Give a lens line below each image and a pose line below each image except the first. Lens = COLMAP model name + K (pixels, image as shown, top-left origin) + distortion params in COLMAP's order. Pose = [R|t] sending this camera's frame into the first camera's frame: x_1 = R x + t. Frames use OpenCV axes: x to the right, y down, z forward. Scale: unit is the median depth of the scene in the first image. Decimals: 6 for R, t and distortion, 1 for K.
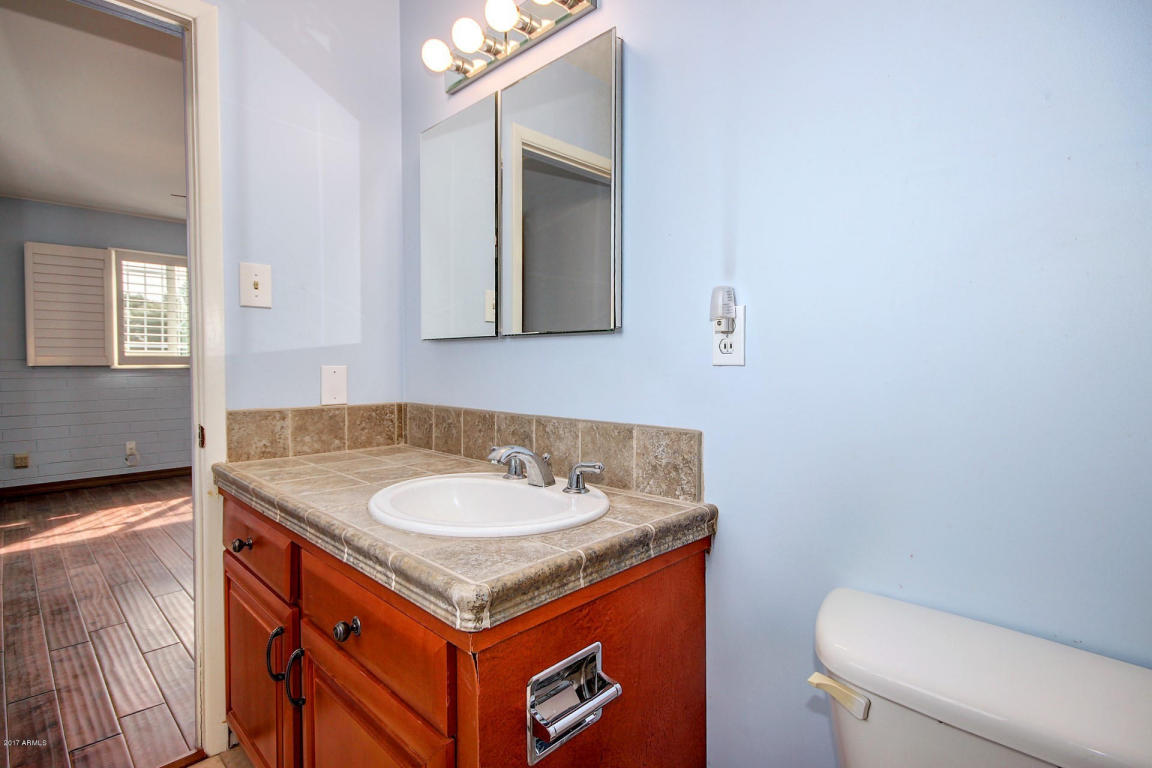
lens RADIAL K [[543.4, 0, 576.0], [0, 543.4, 384.0], [0, 0, 1]] dist [-0.000061, 0.000108]
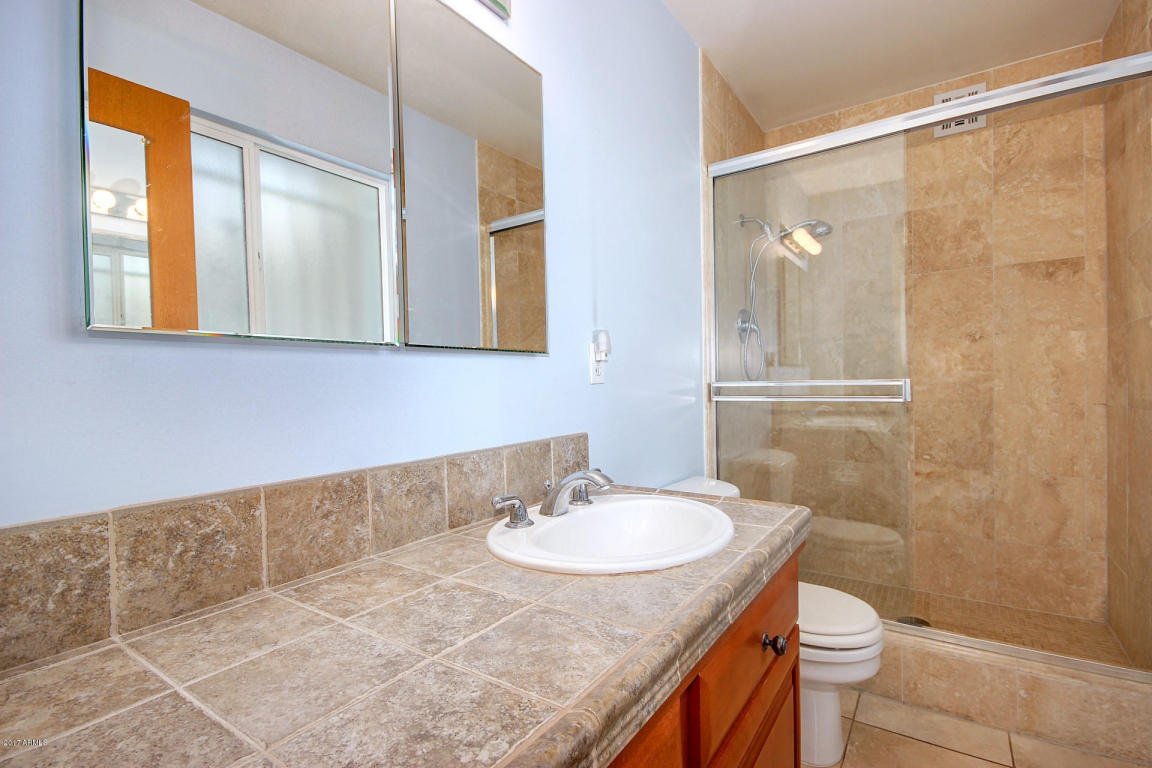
lens RADIAL K [[543.4, 0, 576.0], [0, 543.4, 384.0], [0, 0, 1]] dist [-0.000061, 0.000108]
pose [[-0.180322, -0.002450, 0.983605, -0.822762], [0.054712, 0.998424, 0.012517, -0.040380], [-0.982085, 0.056073, -0.179903, 0.927167]]
